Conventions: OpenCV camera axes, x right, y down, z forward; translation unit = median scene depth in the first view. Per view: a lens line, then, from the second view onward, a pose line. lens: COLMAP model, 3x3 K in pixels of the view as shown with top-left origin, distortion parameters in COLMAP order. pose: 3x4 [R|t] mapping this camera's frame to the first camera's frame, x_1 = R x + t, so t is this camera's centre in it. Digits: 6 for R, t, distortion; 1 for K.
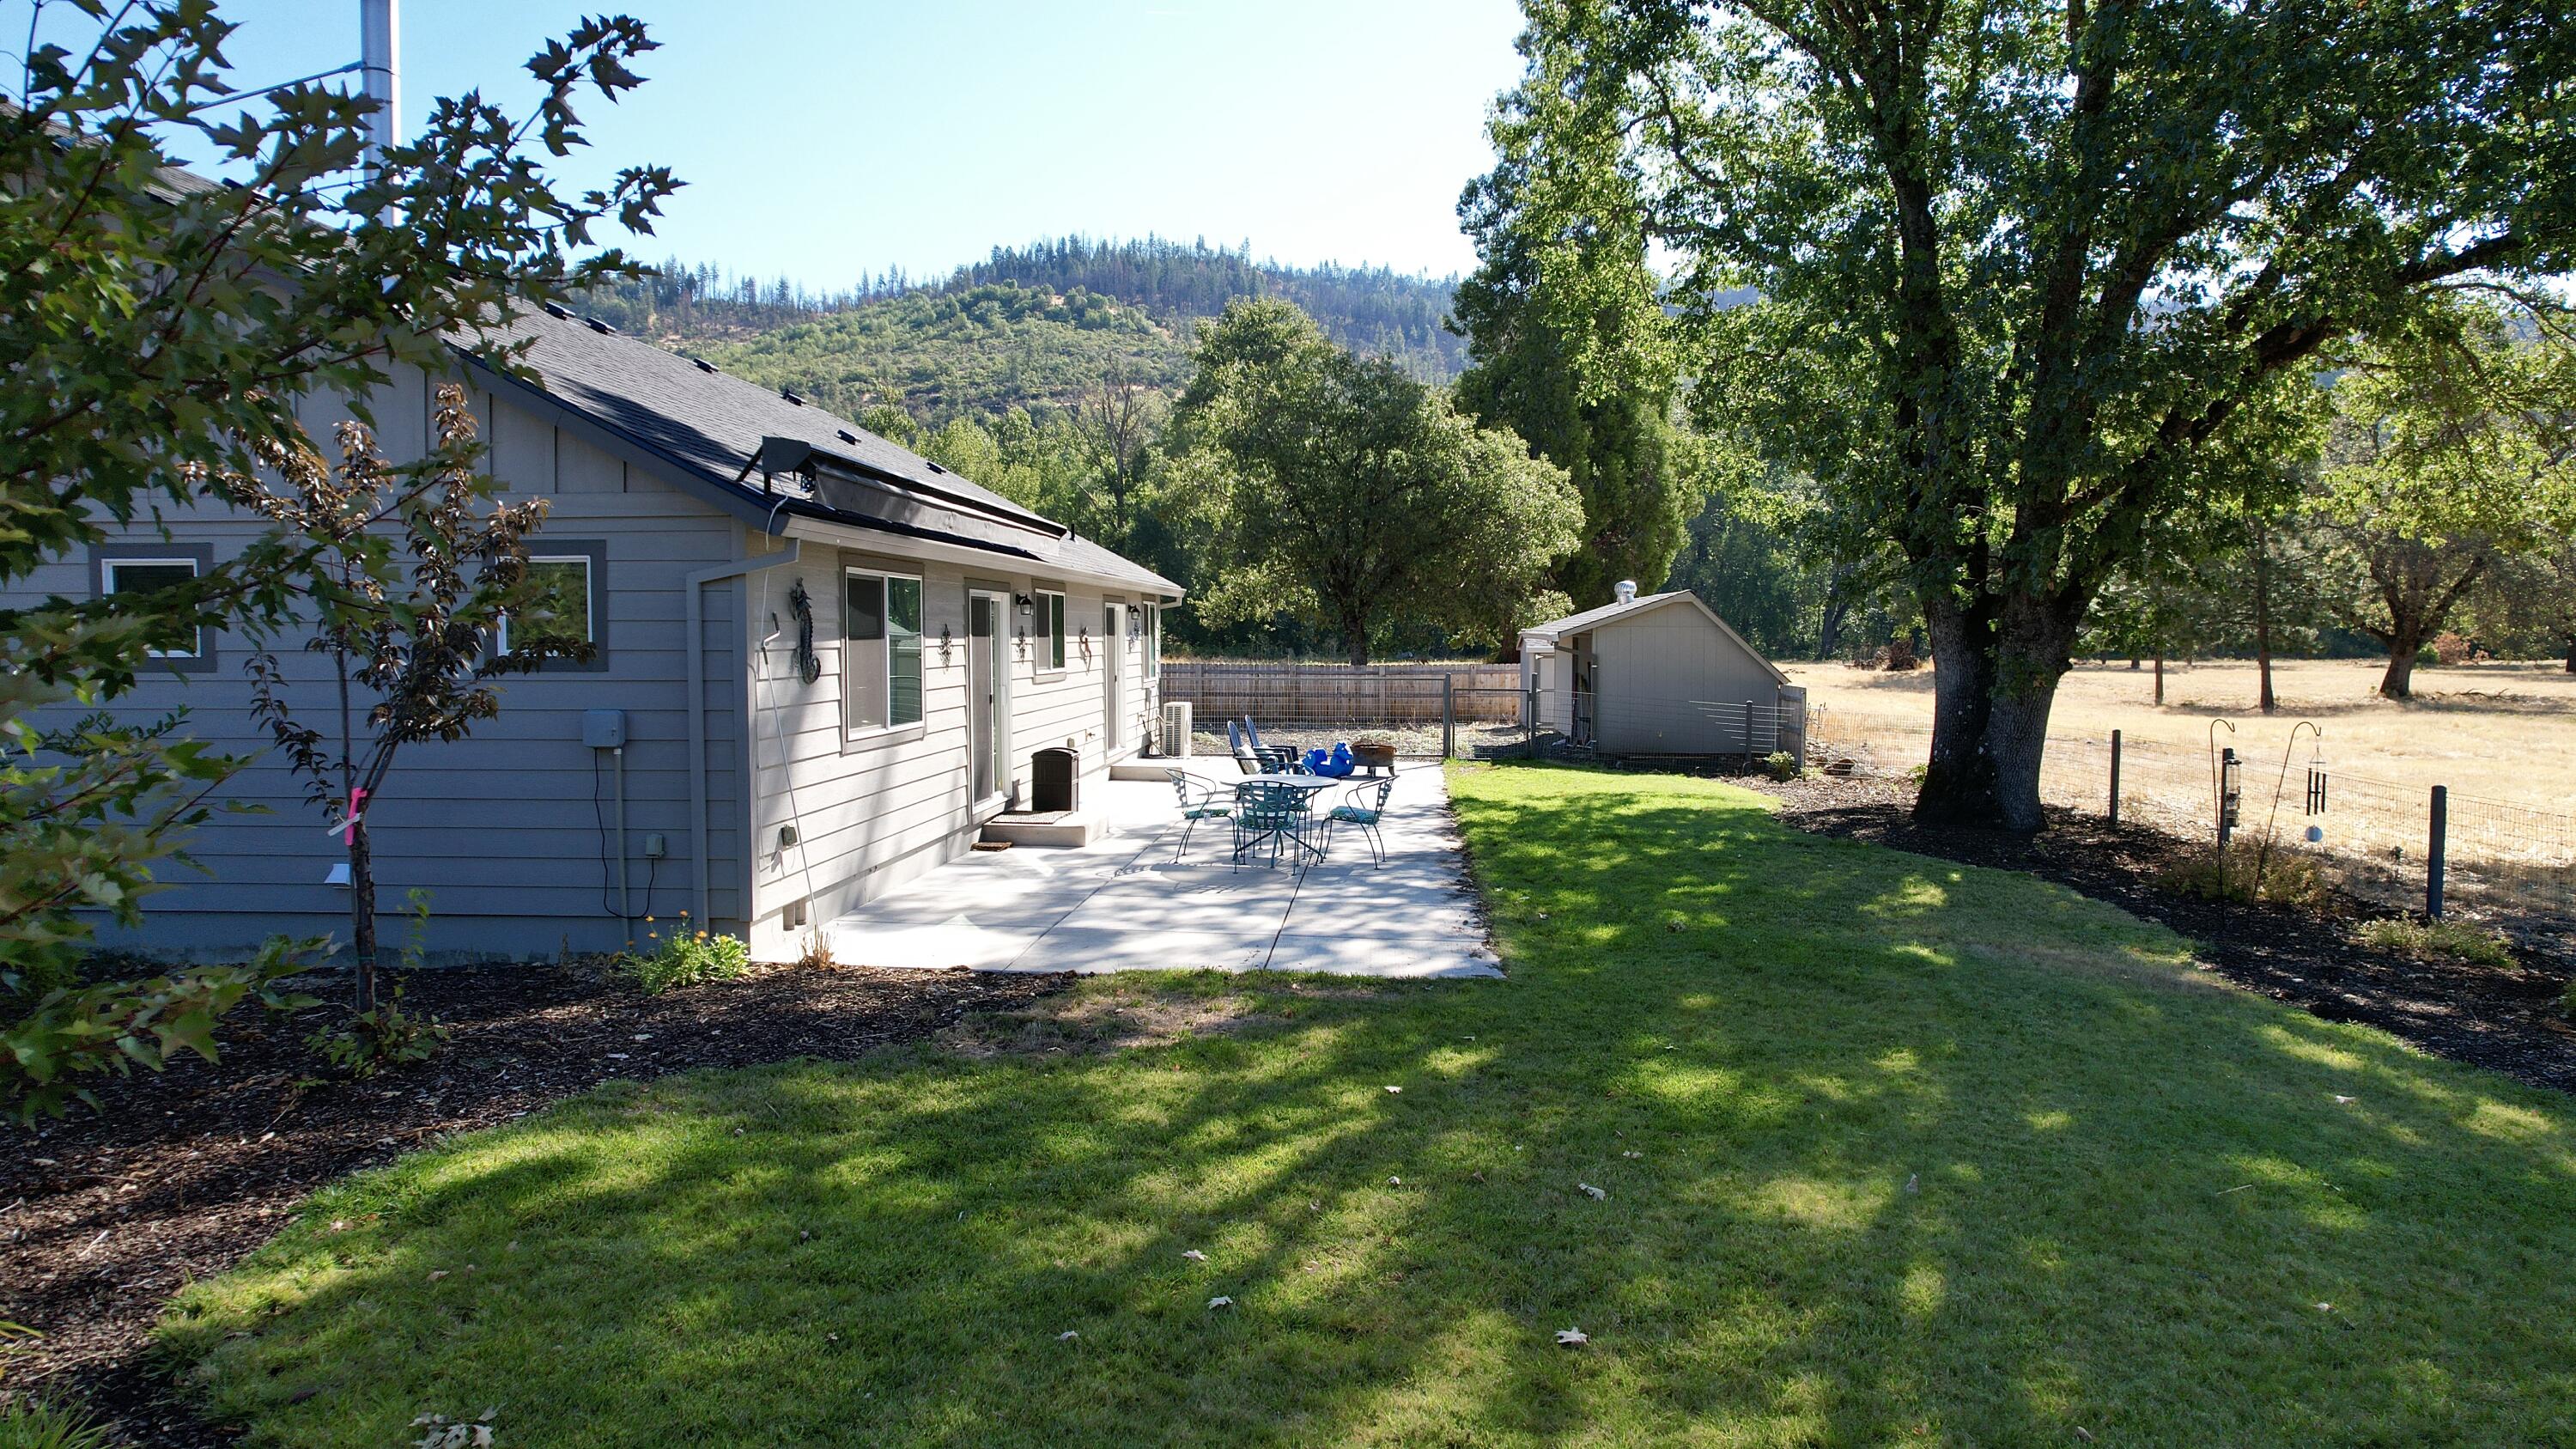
lens RADIAL K [[1656.5, 0, 1304.5], [0, 1656.5, 716.5], [0, 0, 1]] dist [-0.052836, 0.036174]
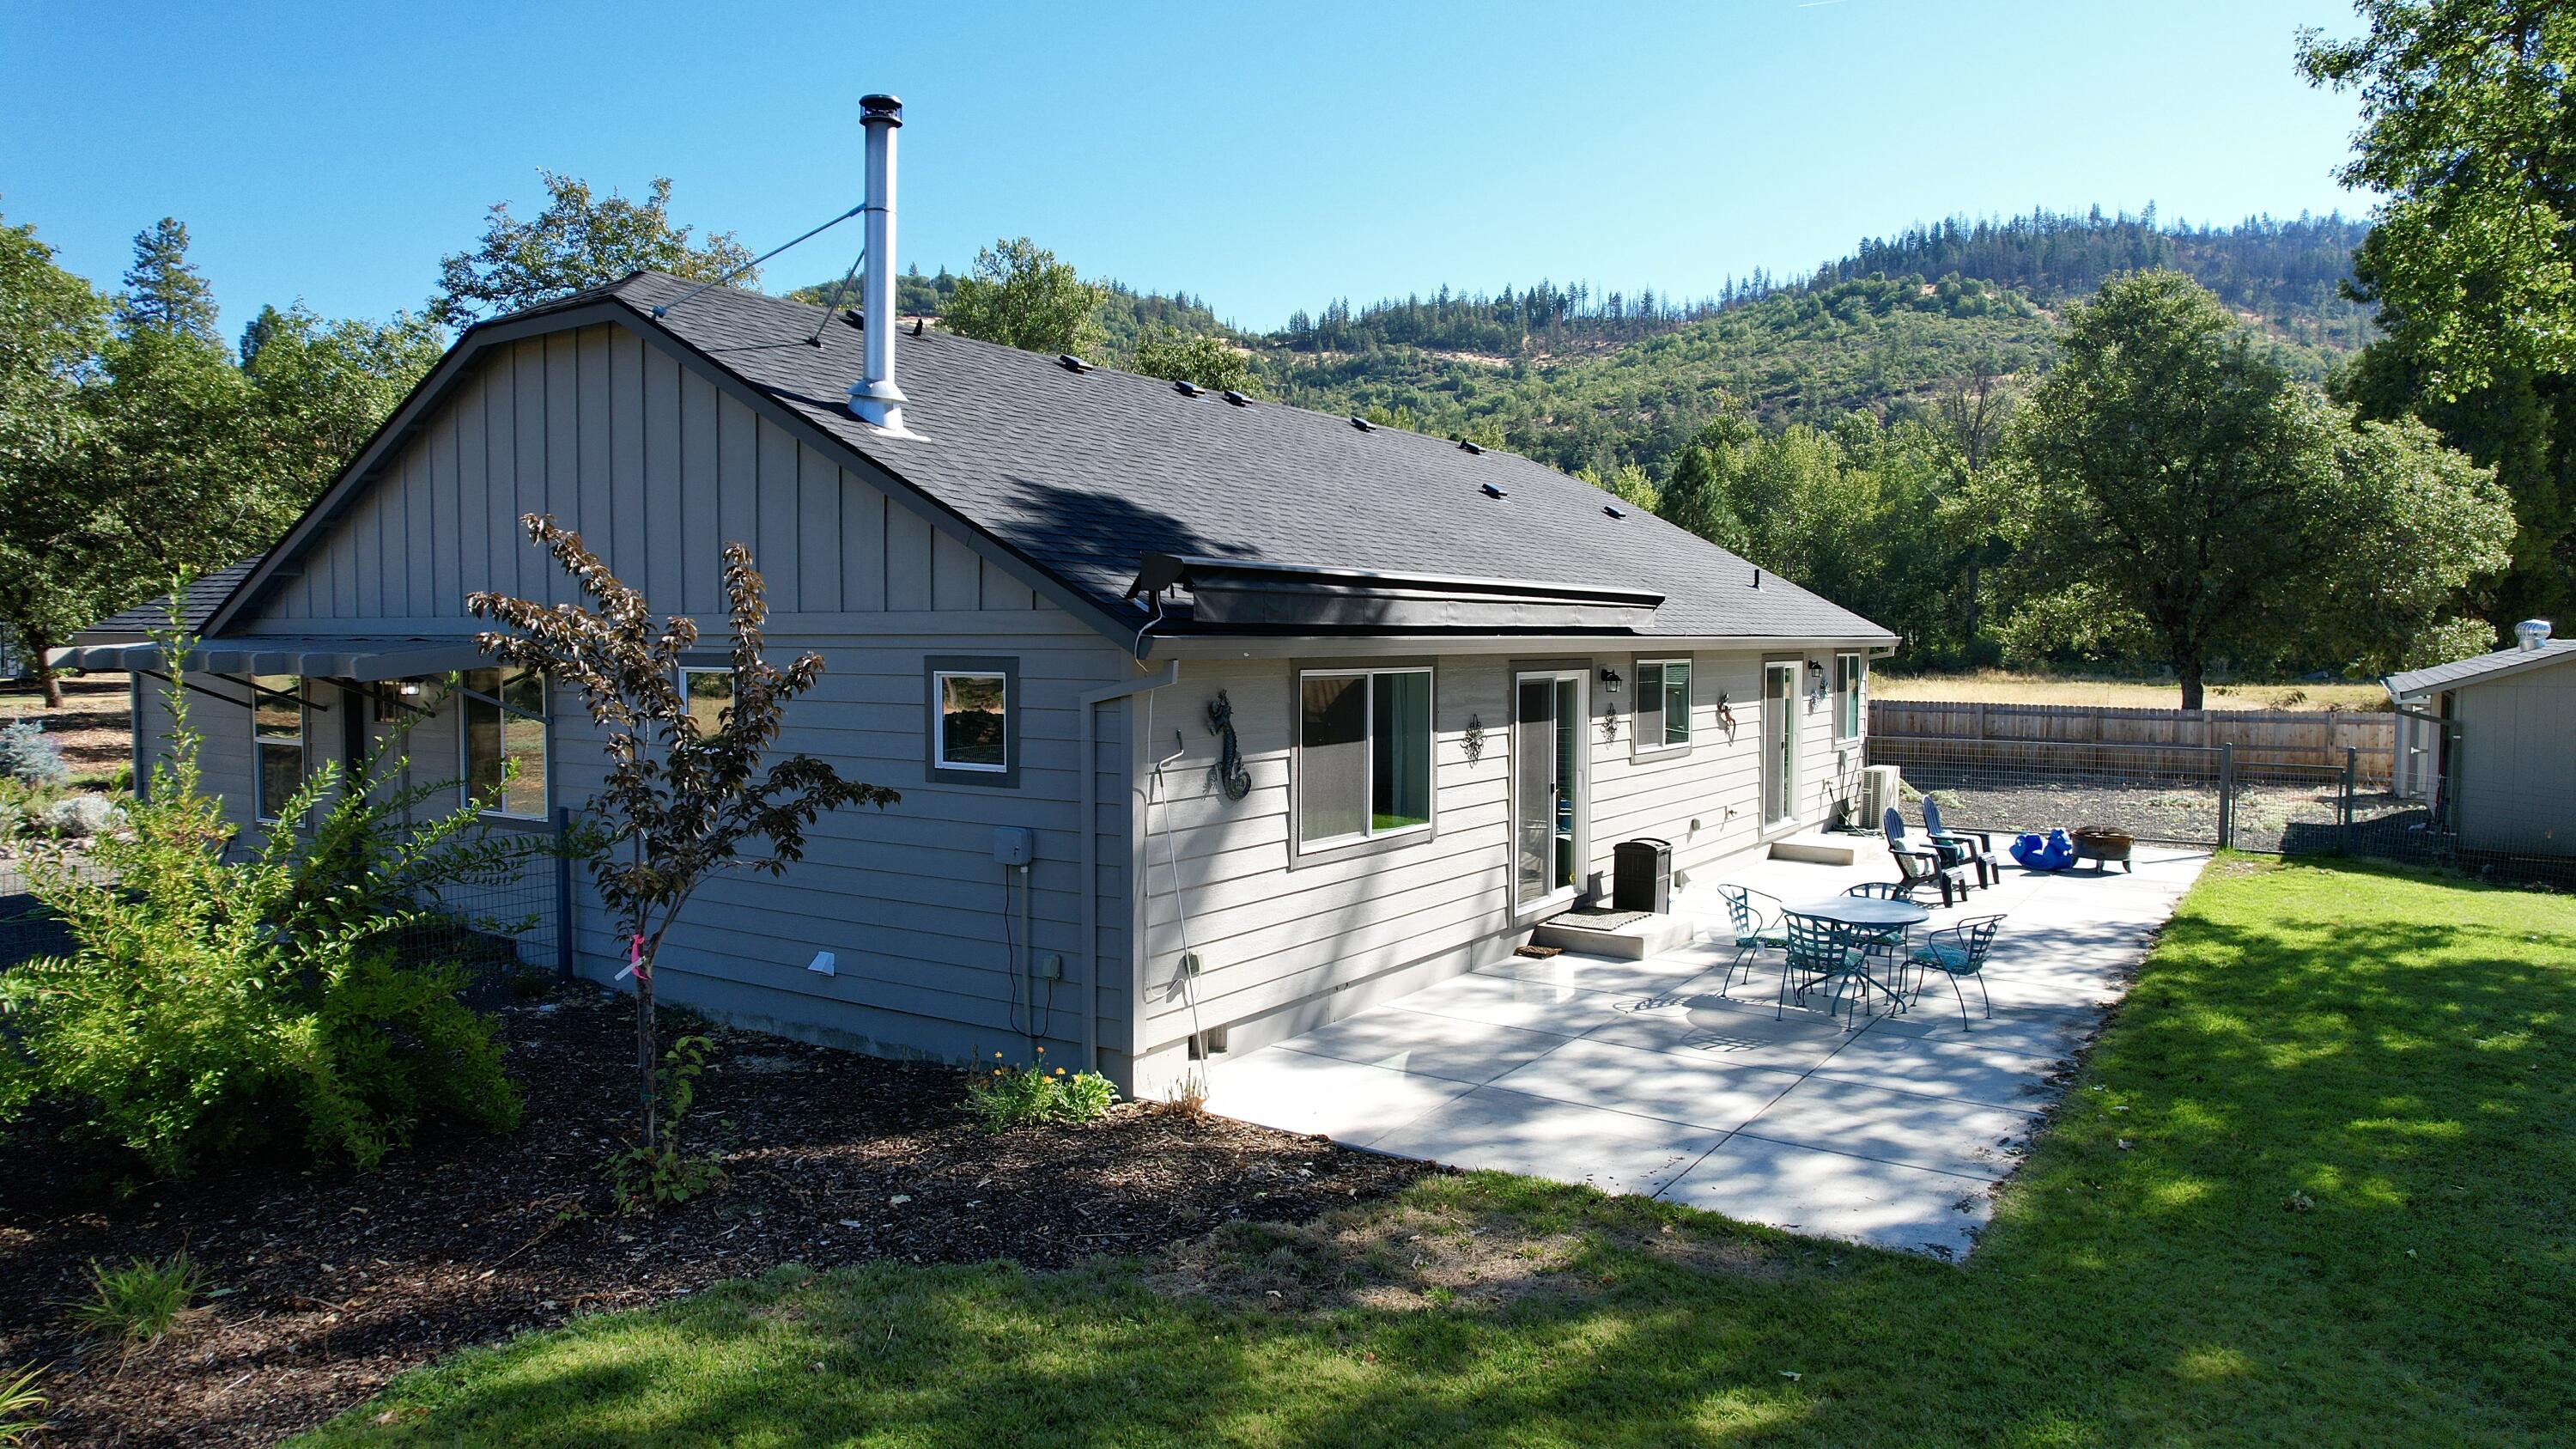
lens RADIAL K [[1656.5, 0, 1299.3], [0, 1656.5, 705.0], [0, 0, 1]] dist [-0.052836, 0.036174]
pose [[0.871753, 0.024229, -0.489346, 0.080414], [-0.028733, 0.999586, -0.001693, -0.030299], [0.489102, 0.015536, 0.872088, 0.077056]]
